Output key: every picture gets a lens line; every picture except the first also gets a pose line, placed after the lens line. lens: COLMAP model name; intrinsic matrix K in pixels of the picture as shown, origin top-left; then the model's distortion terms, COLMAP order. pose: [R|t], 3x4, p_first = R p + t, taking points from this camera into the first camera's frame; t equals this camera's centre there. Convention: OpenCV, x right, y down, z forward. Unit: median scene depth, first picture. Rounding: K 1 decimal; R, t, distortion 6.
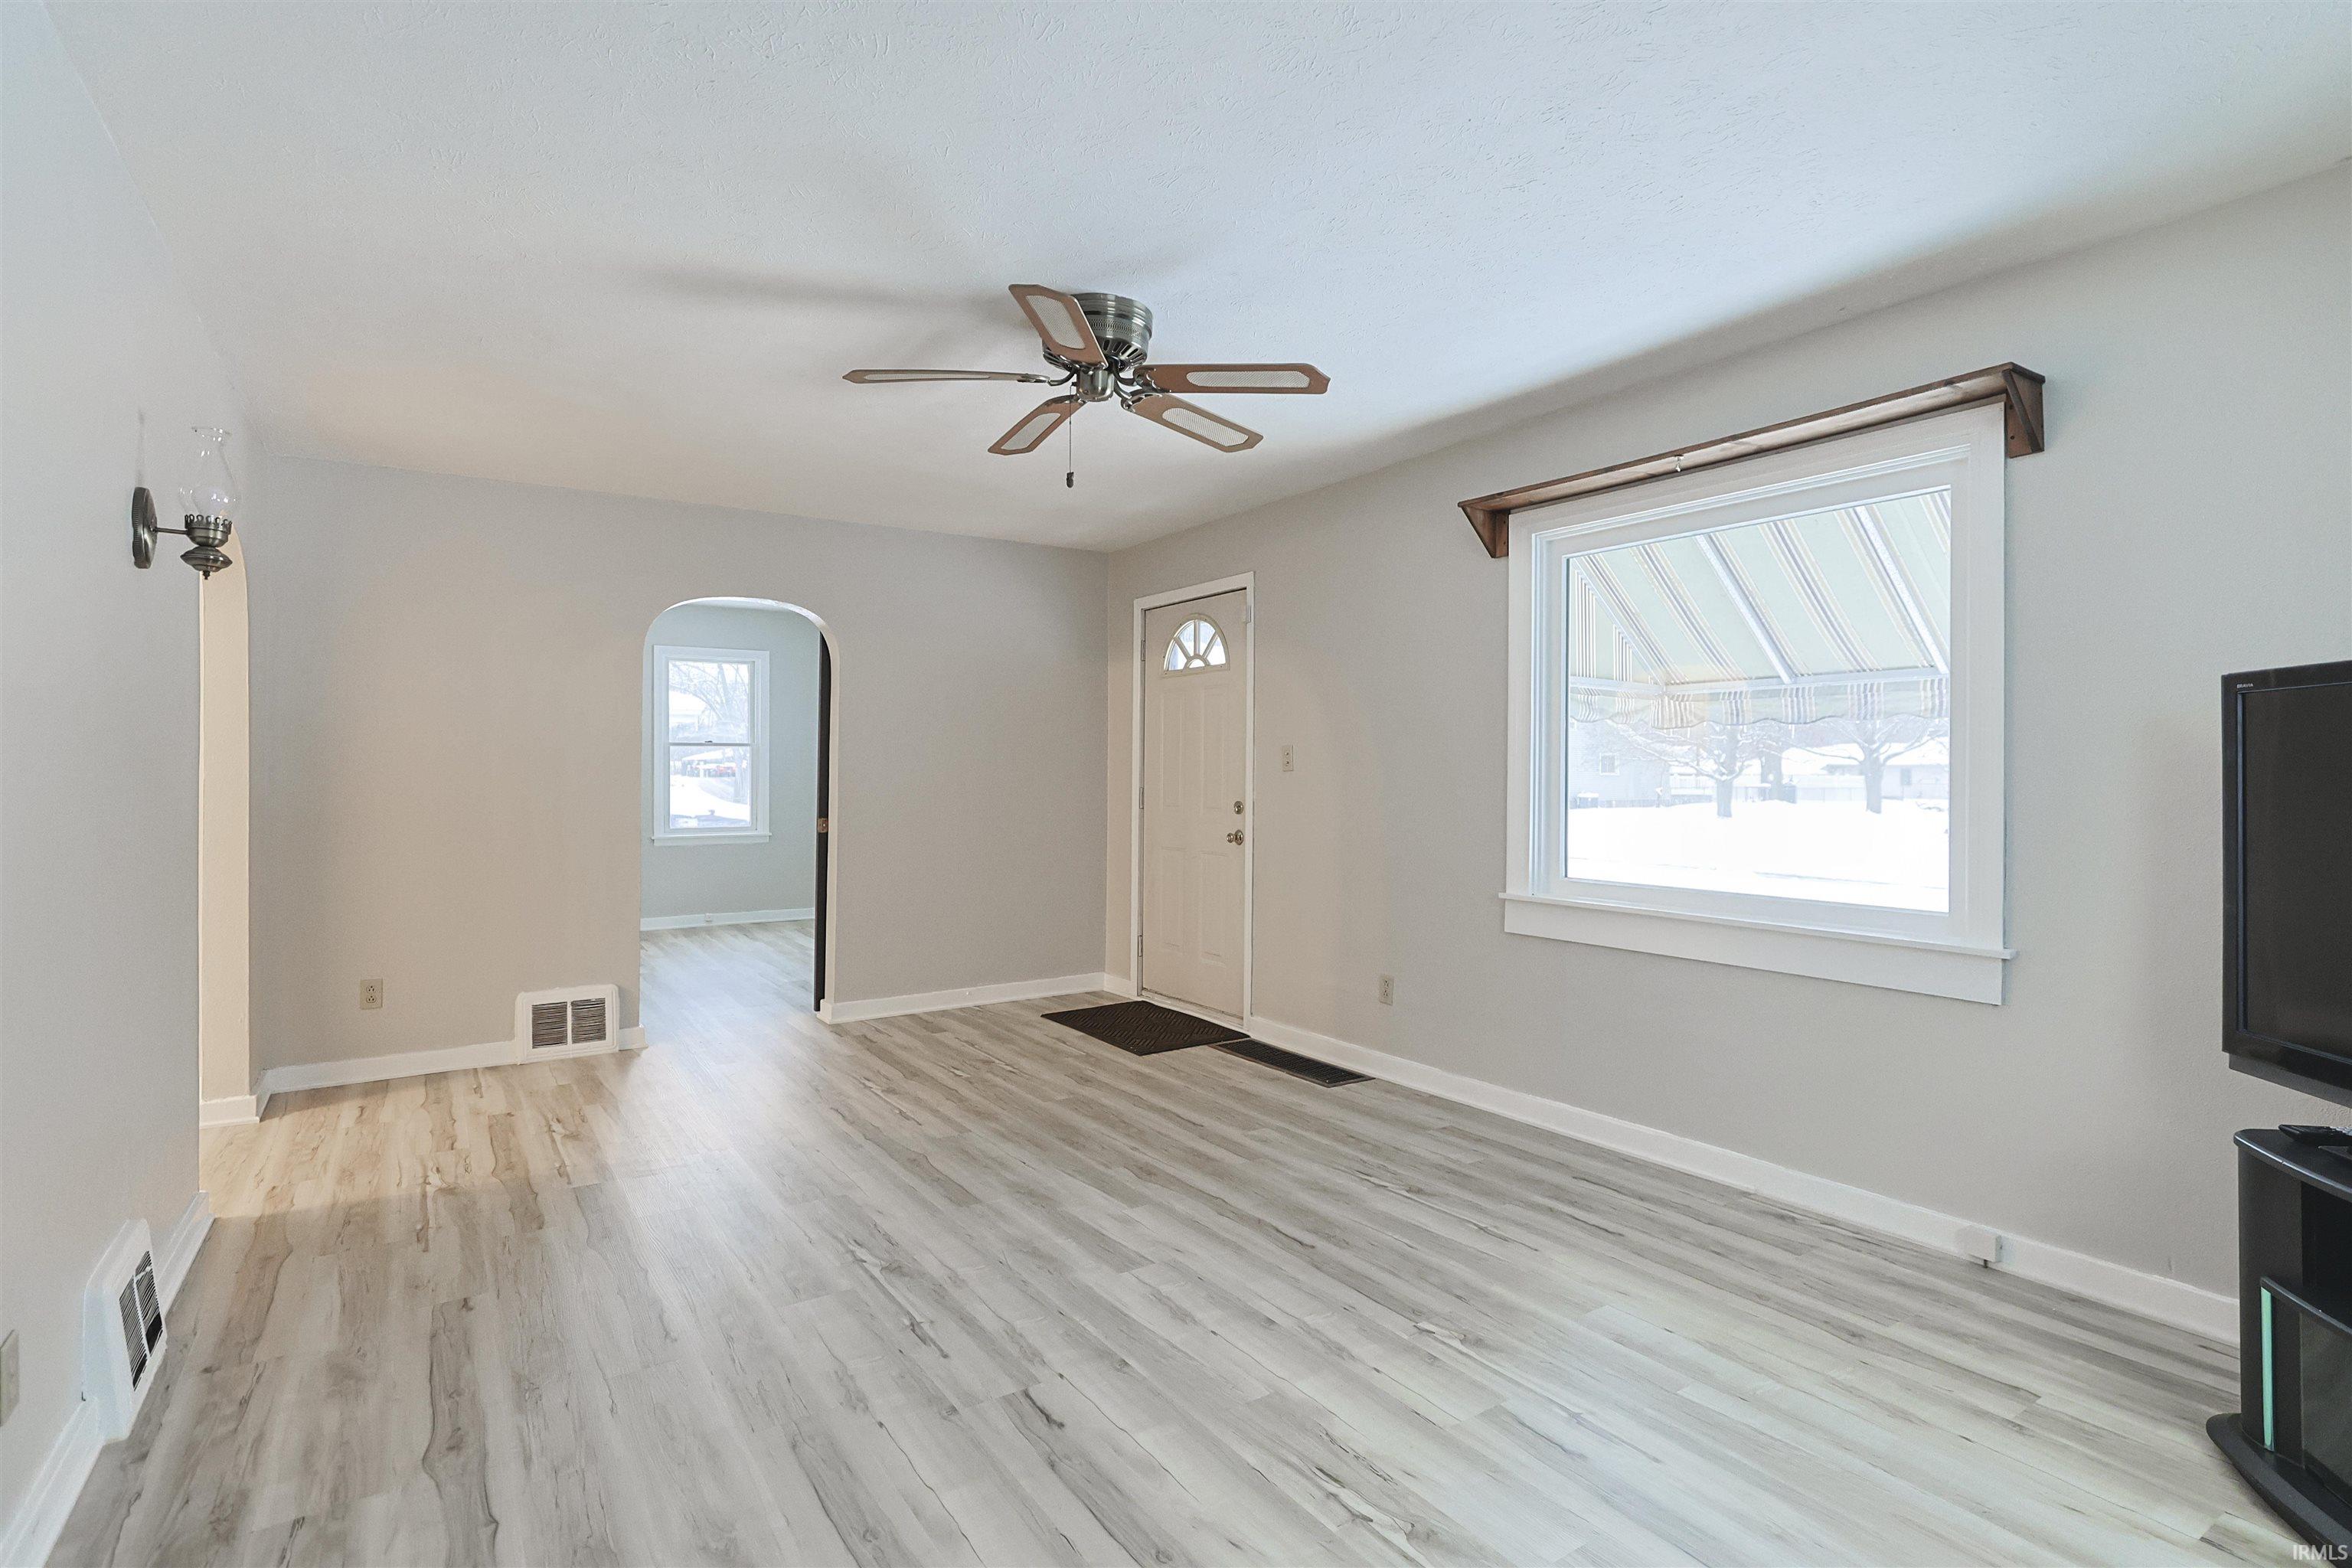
lens RADIAL K [[1126.4, 0, 1230.0], [0, 1126.4, 761.3], [0, 0, 1]] dist [-0.018813, 0.013611]
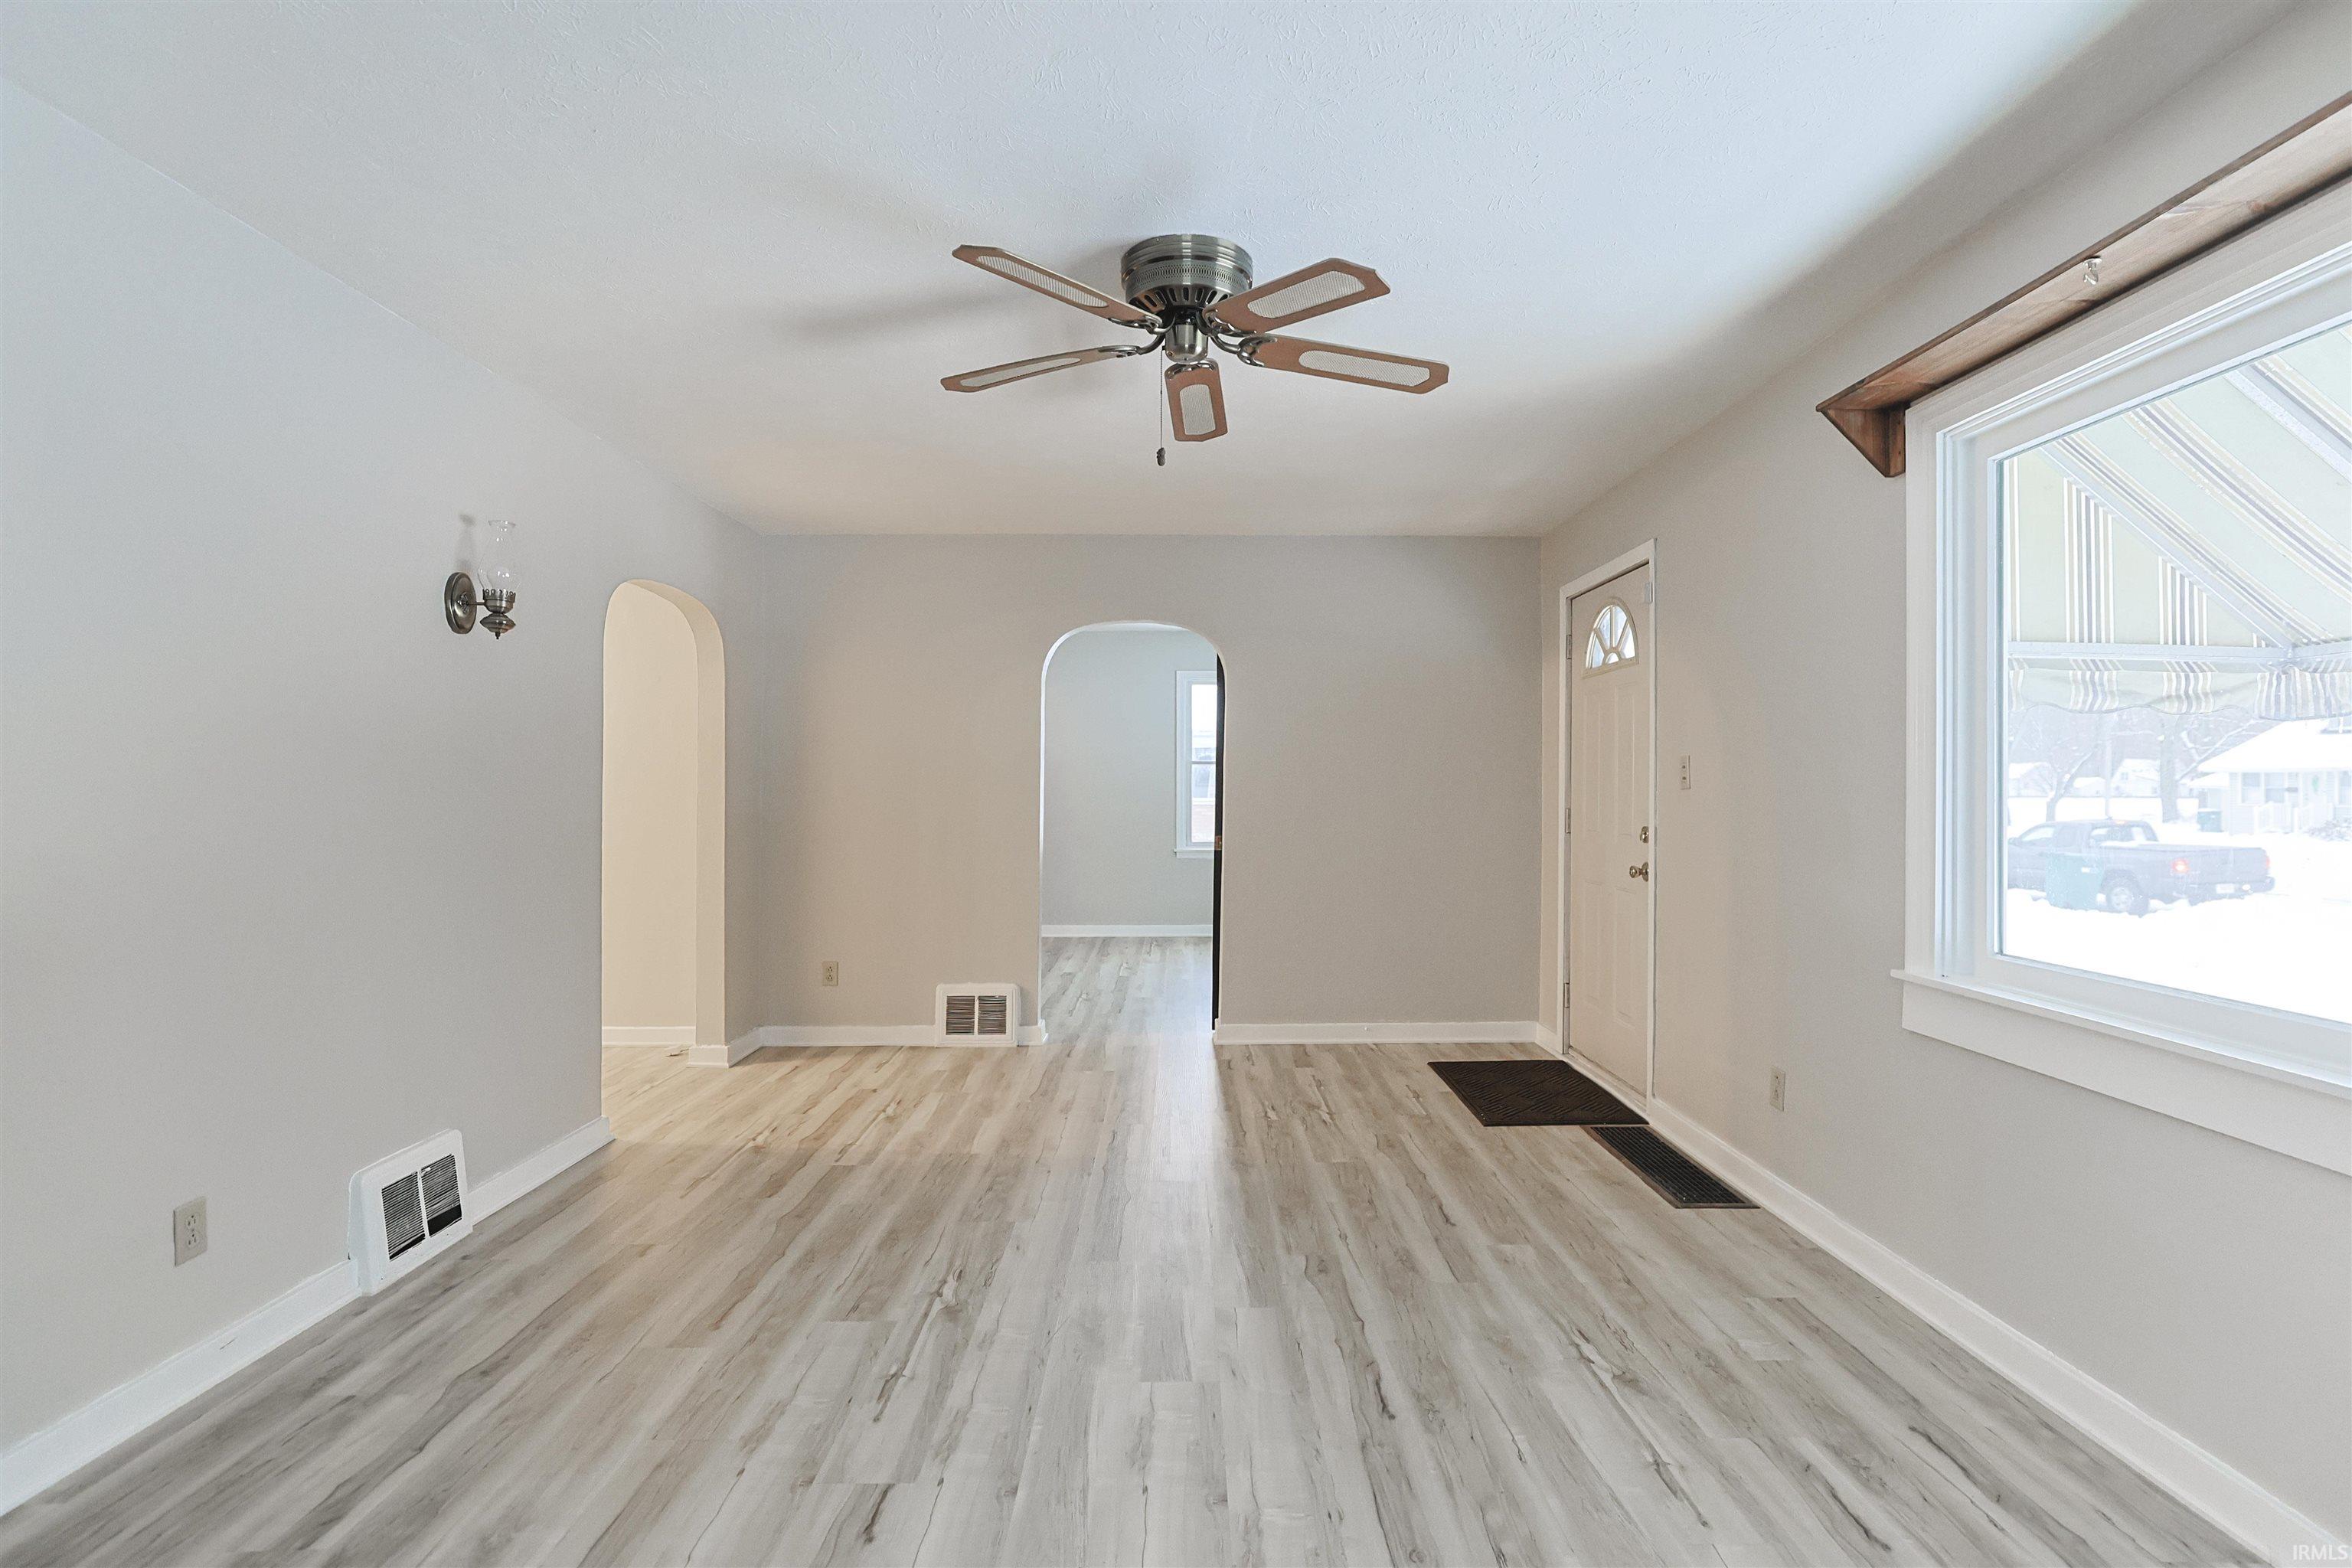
lens RADIAL K [[1167.8, 0, 1172.6], [0, 1167.8, 773.2], [0, 0, 1]] dist [-0.019716, 0.016037]
pose [[0.836452, -0.005710, -0.548010, 0.266172], [0.003689, 0.999982, -0.004789, 0.000136], [0.548027, 0.001984, 0.836458, 0.180897]]
